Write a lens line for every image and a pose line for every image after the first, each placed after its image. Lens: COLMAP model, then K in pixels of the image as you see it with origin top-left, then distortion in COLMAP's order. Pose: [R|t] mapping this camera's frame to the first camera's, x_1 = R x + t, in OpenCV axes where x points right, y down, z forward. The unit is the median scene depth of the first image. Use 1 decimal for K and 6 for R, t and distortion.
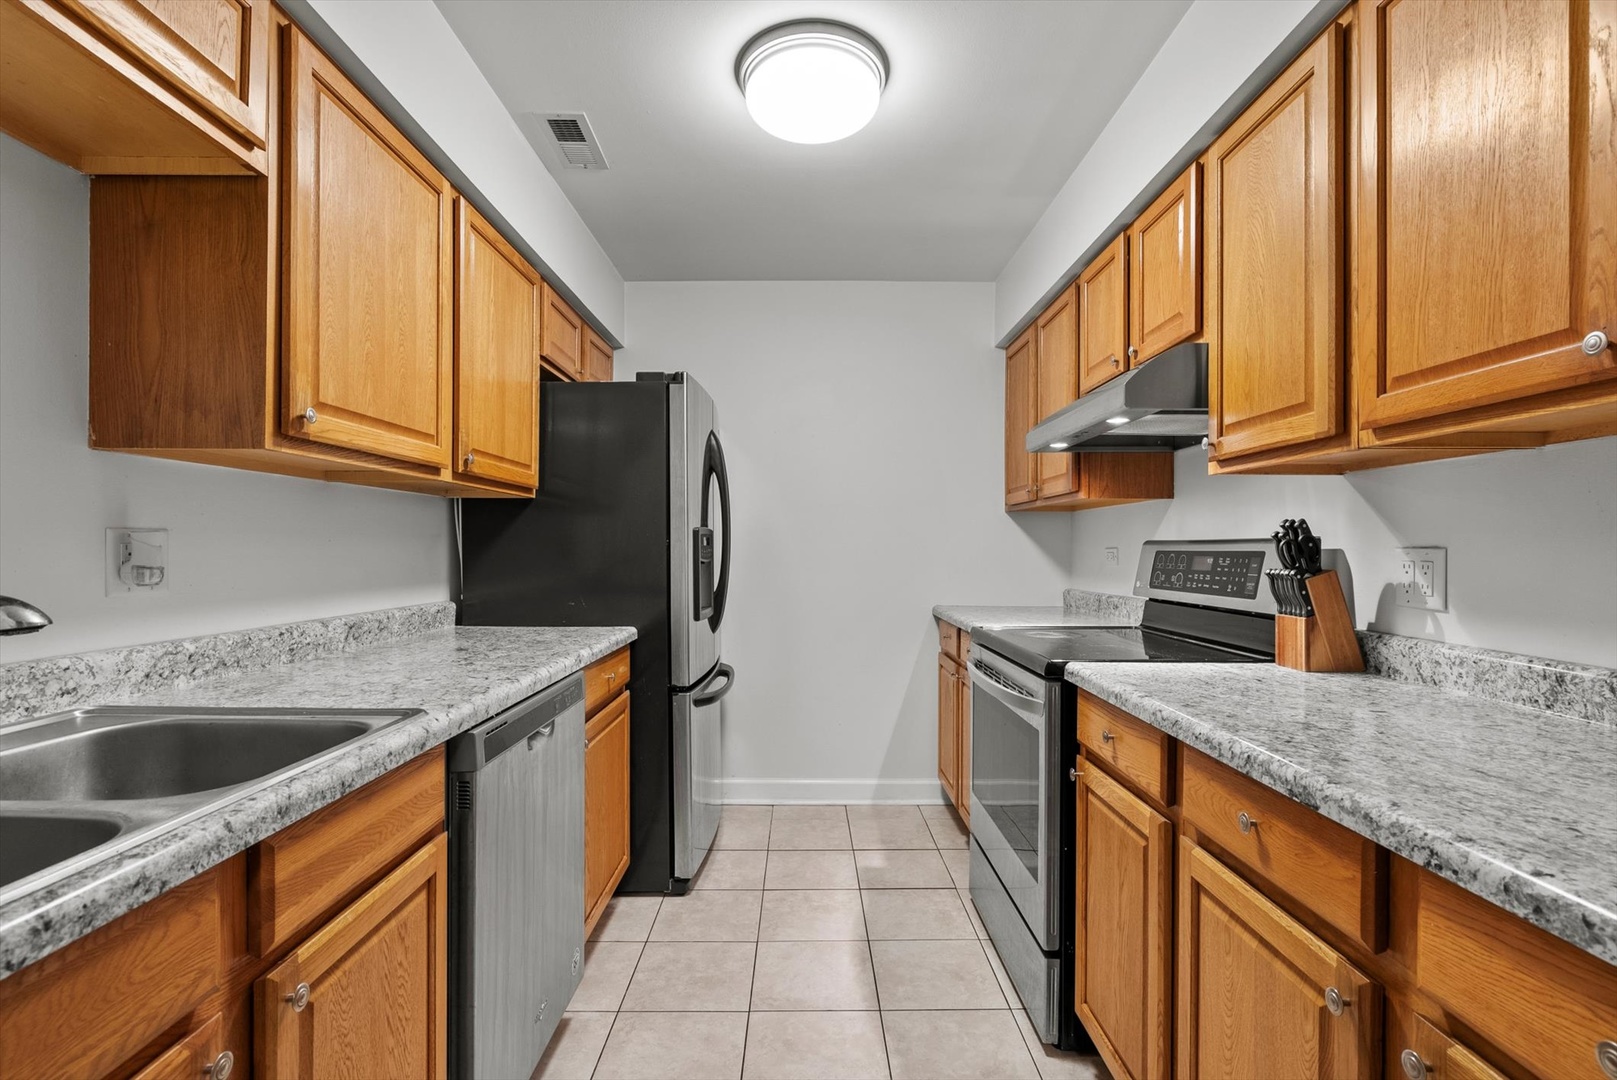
lens RADIAL K [[746.7, 0, 802.4], [0, 746.7, 544.7], [0, 0, 1]] dist [-0.002712, 0.000906]
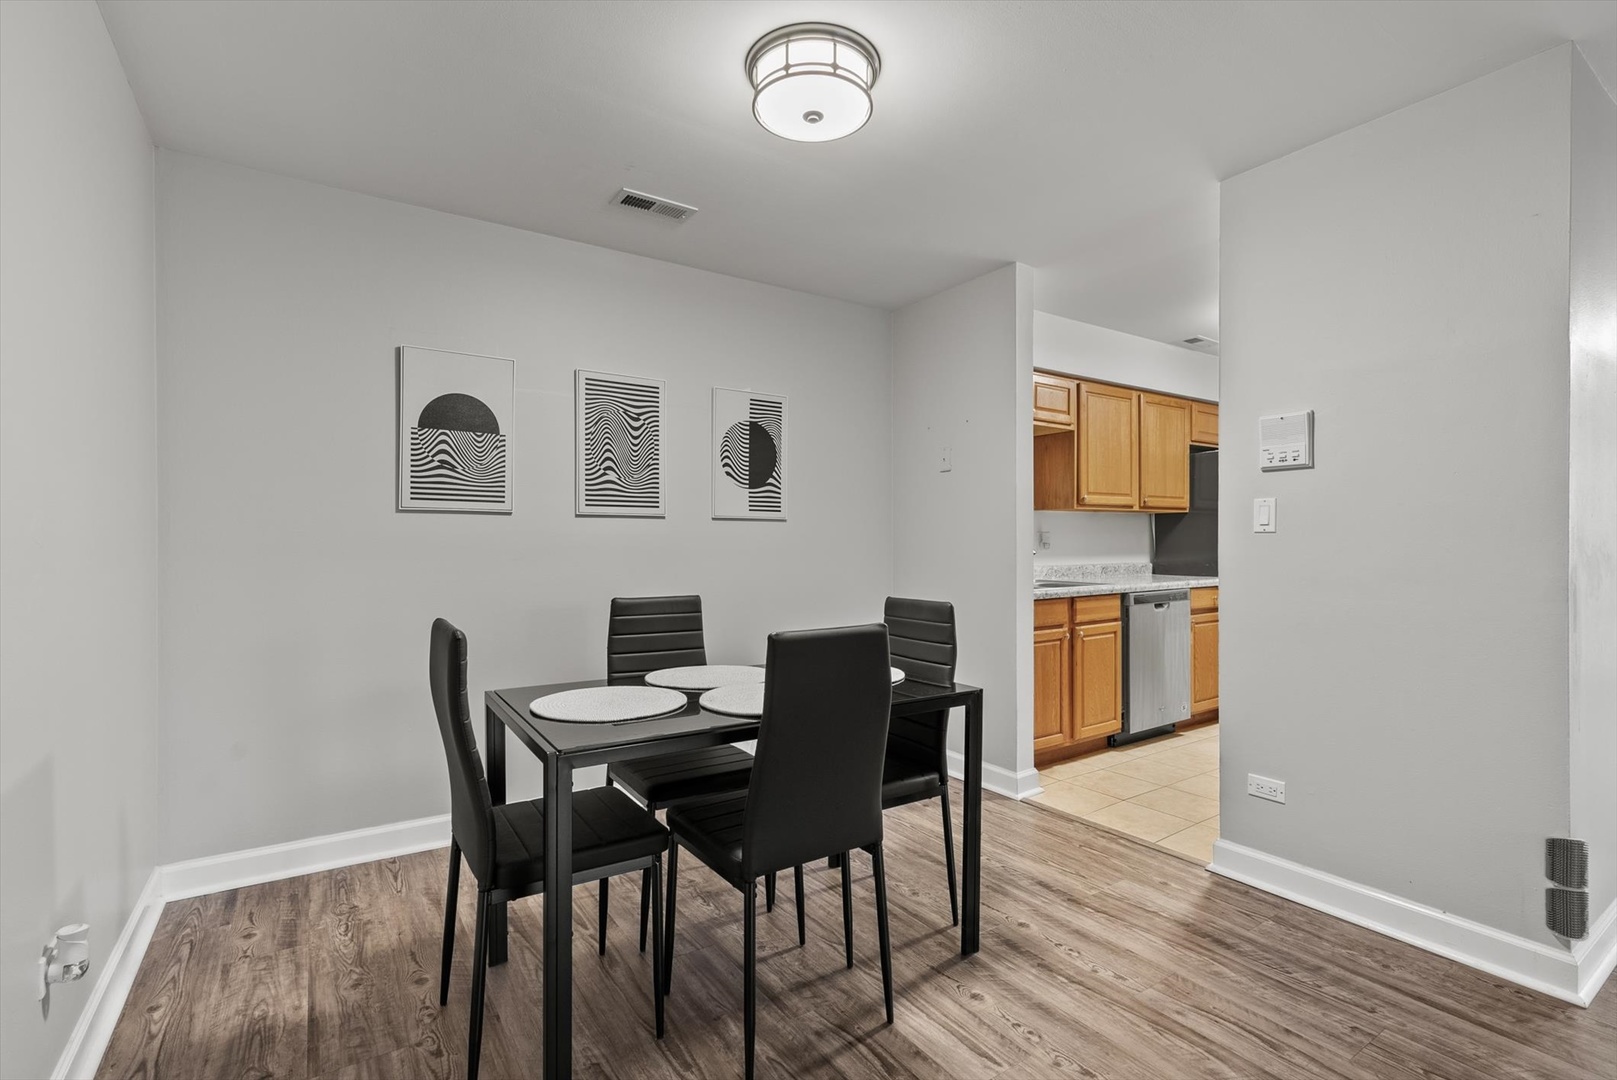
lens RADIAL K [[765.3, 0, 812.1], [0, 765.3, 535.8], [0, 0, 1]] dist [-0.000722, 0.000530]
pose [[0.578451, -0.006265, -0.815693, 1.132267], [0.006152, 0.999976, -0.003318, 0.002298], [0.815694, -0.003099, 0.578475, -1.574764]]
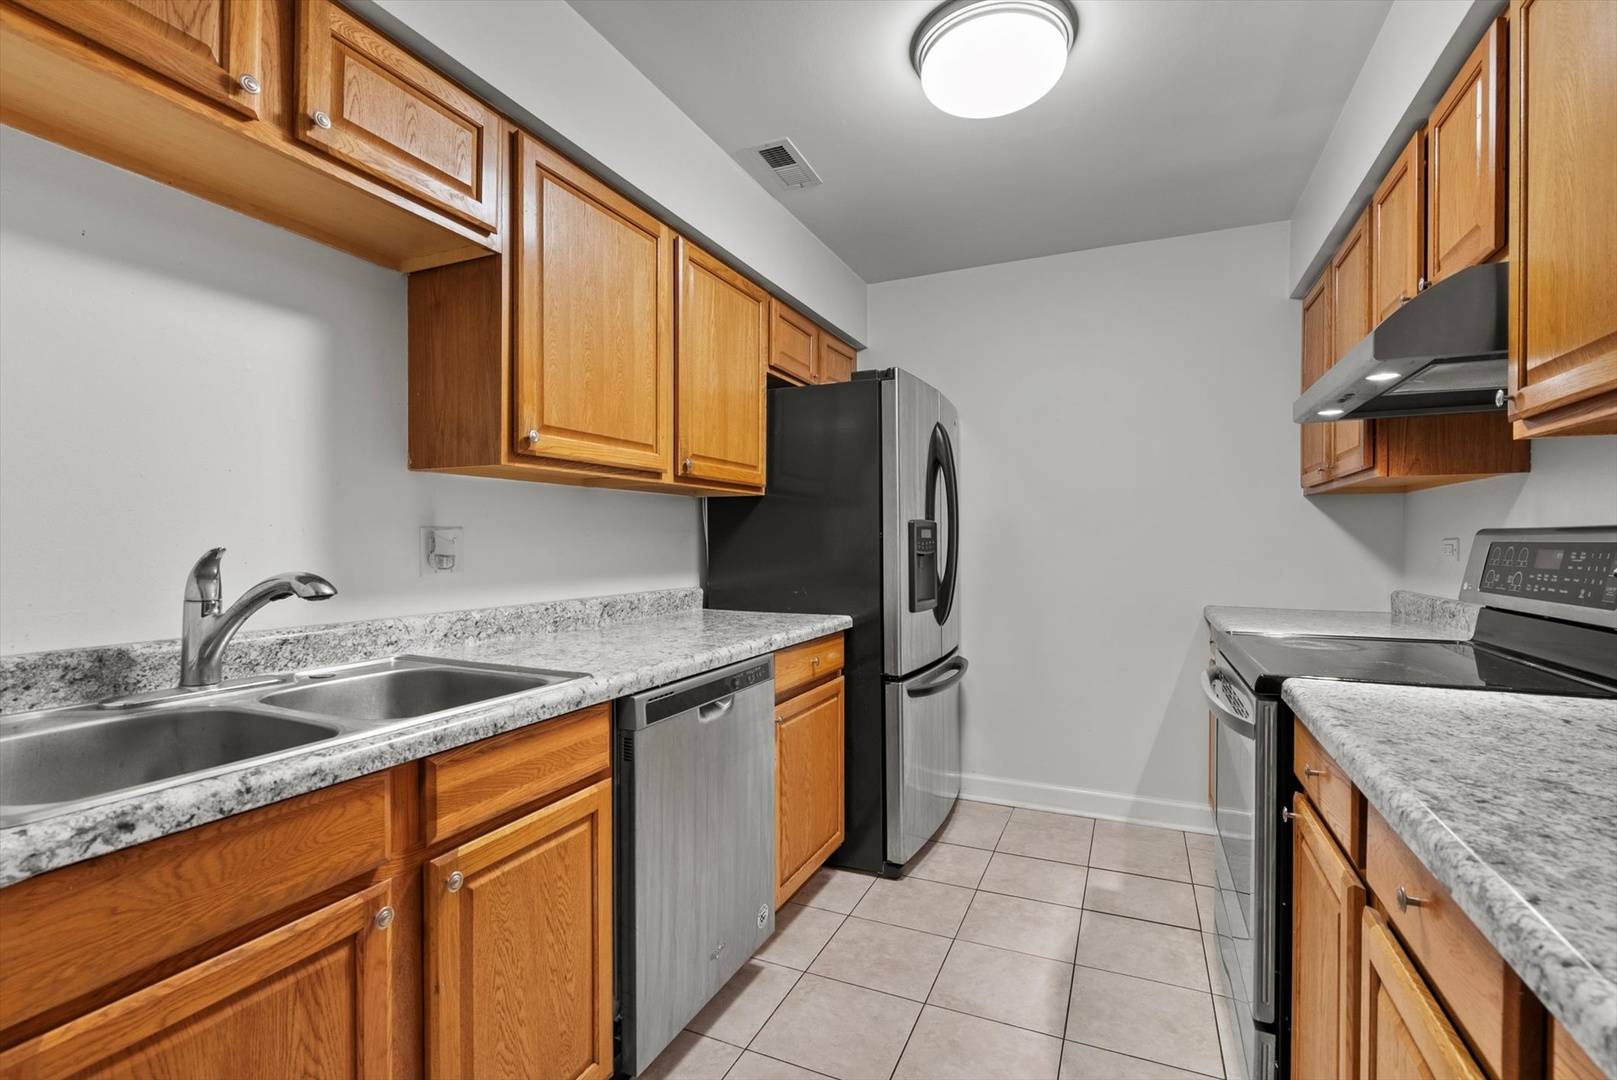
lens RADIAL K [[740.4, 0, 792.2], [0, 740.4, 542.9], [0, 0, 1]] dist [-0.003172, 0.000993]
pose [[0.907575, -0.001408, -0.419888, 0.210962], [0.004657, 0.999967, 0.006713, 0.000755], [0.419864, -0.008048, 0.907551, 0.034497]]
